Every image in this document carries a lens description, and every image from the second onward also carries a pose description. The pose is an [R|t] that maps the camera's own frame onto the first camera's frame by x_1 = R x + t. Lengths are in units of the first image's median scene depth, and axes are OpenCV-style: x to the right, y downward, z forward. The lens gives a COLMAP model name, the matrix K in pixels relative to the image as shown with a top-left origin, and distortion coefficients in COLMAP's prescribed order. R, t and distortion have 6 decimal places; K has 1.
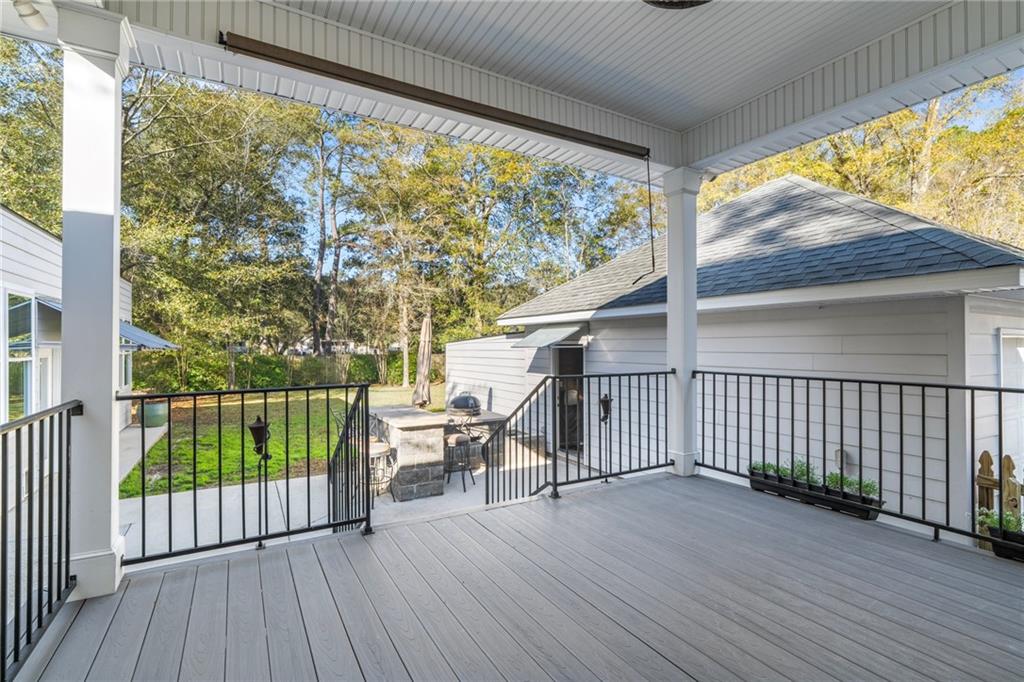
lens RADIAL K [[476.1, 0, 512.0], [0, 476.1, 341.0], [0, 0, 1]] dist [0.000639, 0.000332]
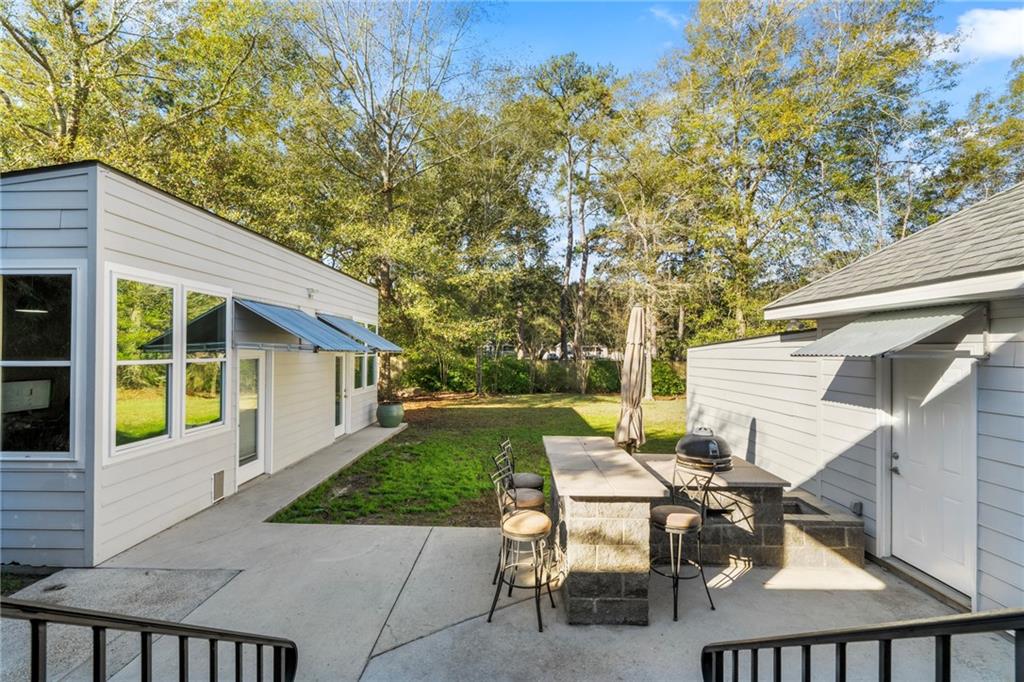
lens RADIAL K [[471.9, 0, 515.8], [0, 471.9, 346.0], [0, 0, 1]] dist [-0.006818, 0.000028]
pose [[0.867542, 0.005219, -0.497336, -0.002686], [-0.006032, 0.999982, -0.000029, 0.001218], [0.497327, 0.003025, 0.867558, 0.118426]]
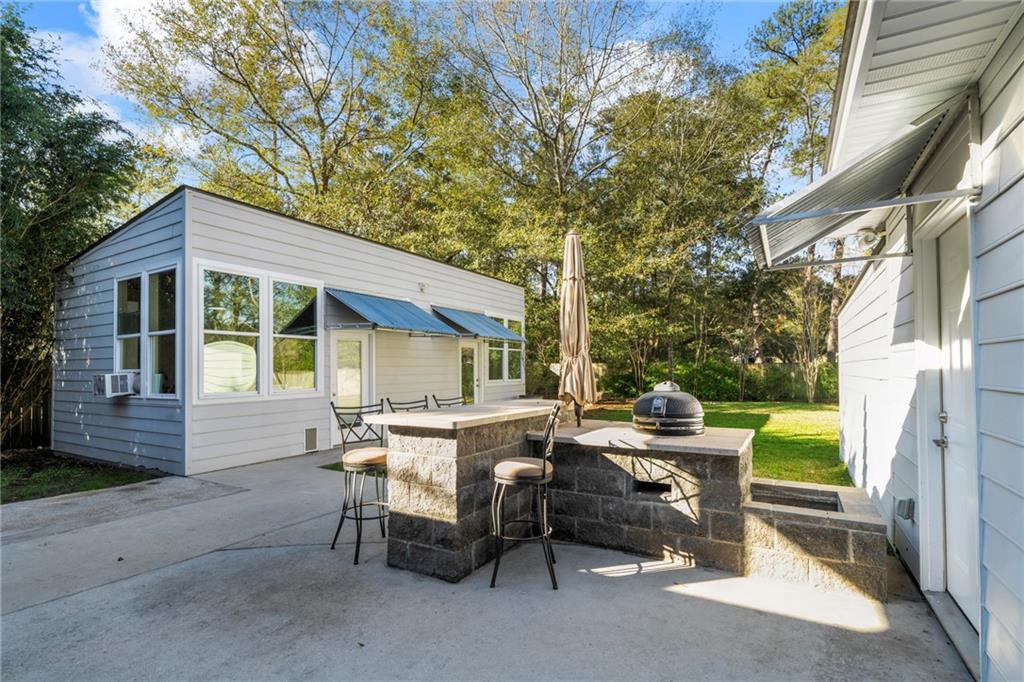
lens RADIAL K [[479.9, 0, 525.2], [0, 479.9, 360.8], [0, 0, 1]] dist [-0.004419, -0.000041]
pose [[0.515153, -0.016929, -0.856931, 0.075579], [0.016089, 0.999820, -0.010080, 0.029078], [0.856947, -0.008595, 0.515333, 0.212100]]
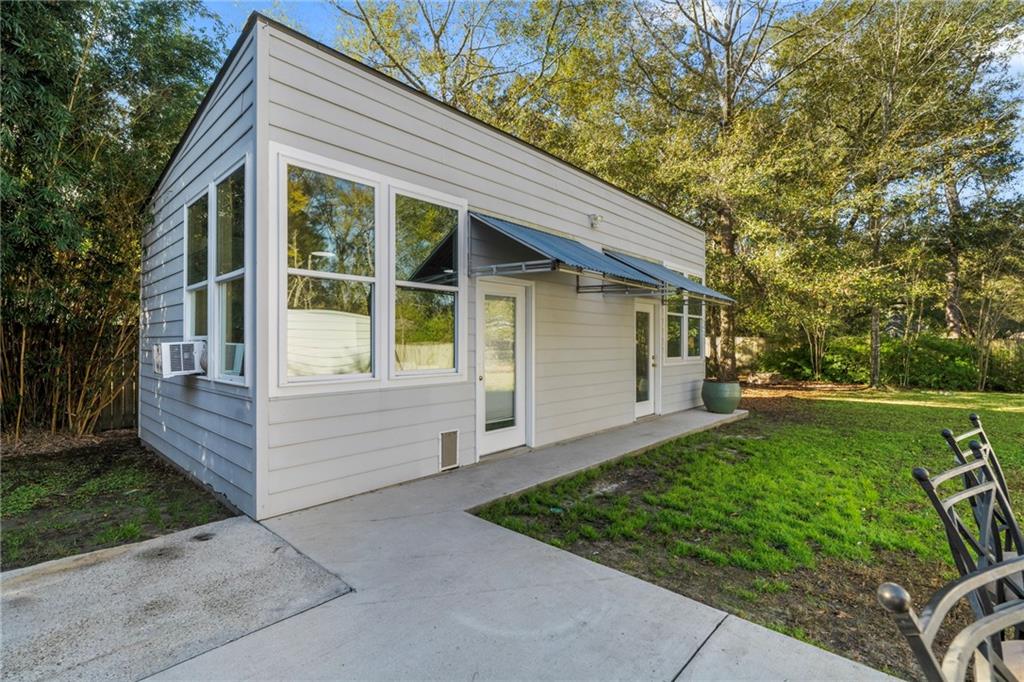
lens RADIAL K [[469.2, 0, 509.9], [0, 469.2, 343.5], [0, 0, 1]] dist [-0.003744, 0.000600]
pose [[0.302056, 0.004630, -0.953279, -0.067734], [0.005754, 0.999961, 0.006680, 0.029976], [0.953273, -0.007503, 0.302017, 0.218529]]
